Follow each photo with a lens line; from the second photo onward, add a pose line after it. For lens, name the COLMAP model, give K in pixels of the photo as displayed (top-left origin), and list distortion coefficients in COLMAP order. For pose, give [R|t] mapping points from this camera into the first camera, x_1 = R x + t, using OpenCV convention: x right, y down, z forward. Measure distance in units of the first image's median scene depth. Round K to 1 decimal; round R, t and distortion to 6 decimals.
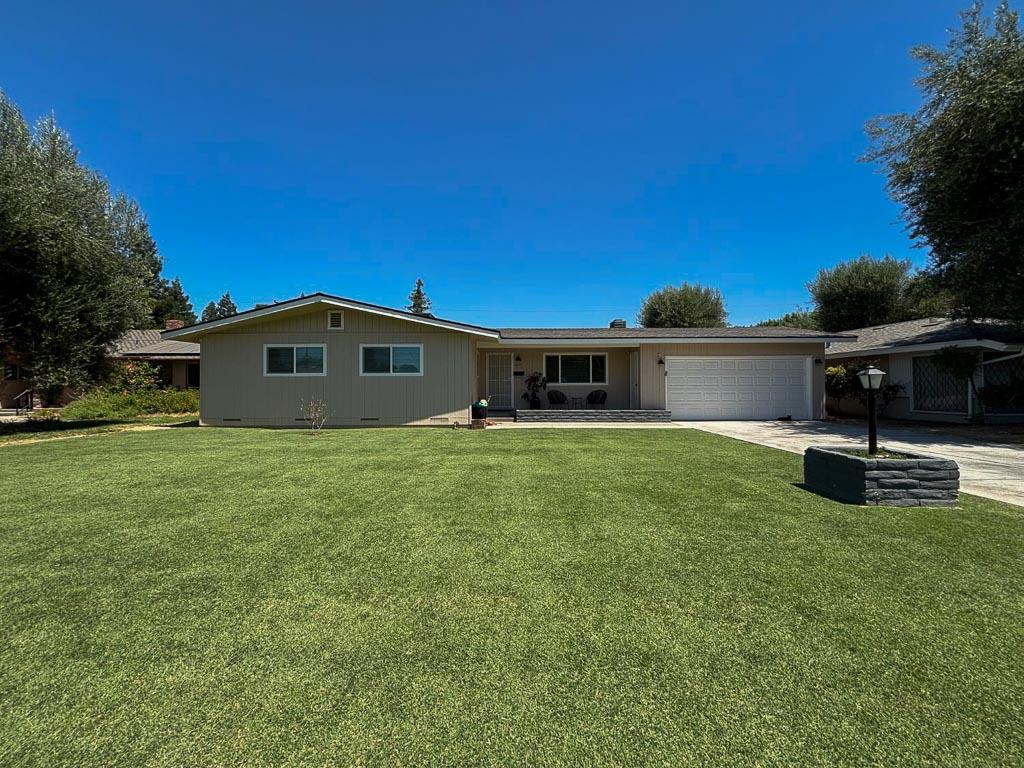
lens RADIAL K [[412.2, 0, 509.8], [0, 412.2, 386.2], [0, 0, 1]] dist [0.004136, -0.000222]
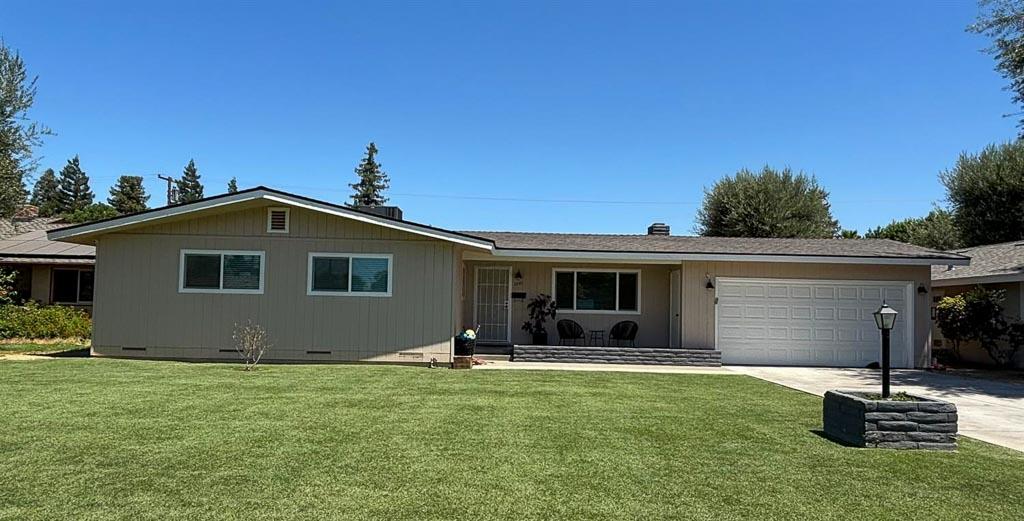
lens RADIAL K [[631.8, 0, 520.2], [0, 631.8, 292.0], [0, 0, 1]] dist [0.016556, -0.002512]
pose [[0.999466, 0.025449, 0.020495, 0.002030], [-0.024834, 0.999249, -0.029731, -0.004833], [-0.021237, 0.029206, 0.999348, -0.165301]]
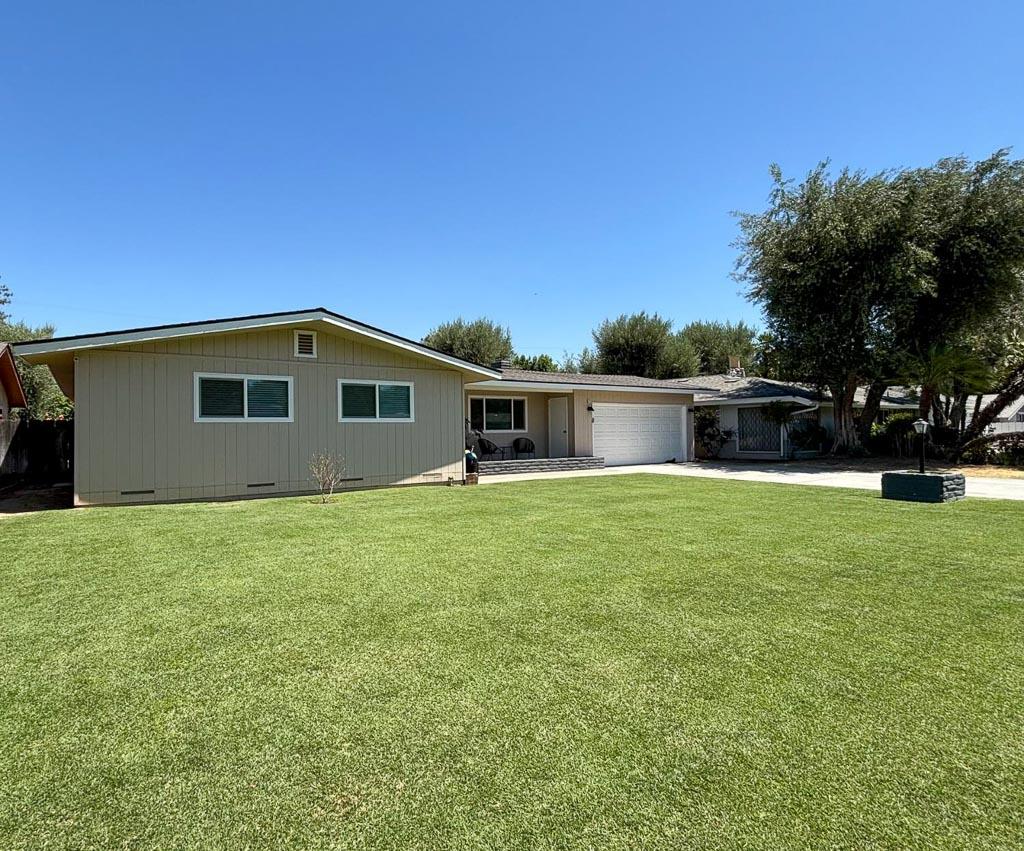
lens RADIAL K [[529.7, 0, 508.3], [0, 529.7, 427.4], [0, 0, 1]] dist [0.018102, -0.000244]
pose [[0.848437, -0.001498, 0.529294, -0.599132], [0.008066, 0.999916, -0.010100, -0.002752], [-0.529235, 0.012839, 0.848378, 0.028935]]
